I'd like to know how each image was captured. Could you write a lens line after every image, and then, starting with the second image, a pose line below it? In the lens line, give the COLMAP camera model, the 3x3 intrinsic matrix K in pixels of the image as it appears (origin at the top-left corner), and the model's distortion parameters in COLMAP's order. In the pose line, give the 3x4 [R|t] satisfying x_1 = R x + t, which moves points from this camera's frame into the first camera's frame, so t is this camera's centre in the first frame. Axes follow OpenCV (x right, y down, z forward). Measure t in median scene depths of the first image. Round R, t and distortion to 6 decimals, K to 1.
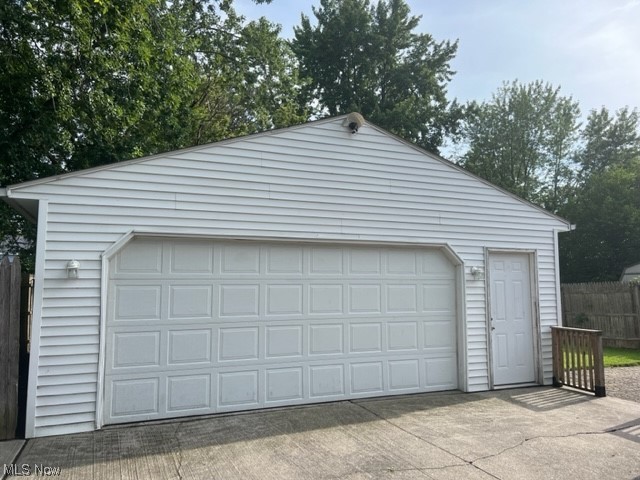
lens RADIAL K [[485.9, 0, 320.0], [0, 485.9, 240.0], [0, 0, 1]] dist [0.009659, 0.003466]
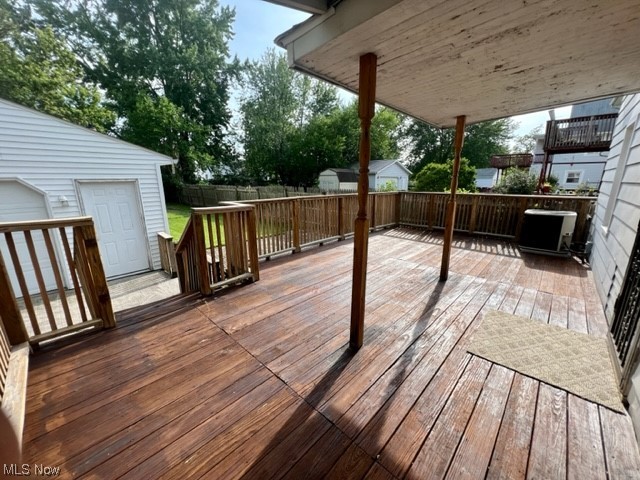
lens RADIAL K [[257.0, 0, 320.0], [0, 257.0, 240.0], [0, 0, 1]] dist [-0.001304, -0.000068]
pose [[0.906722, -0.100754, 0.409516, 0.582389], [-0.042389, 0.944351, 0.326196, -0.073398], [-0.419593, -0.313128, 0.851994, 0.116531]]
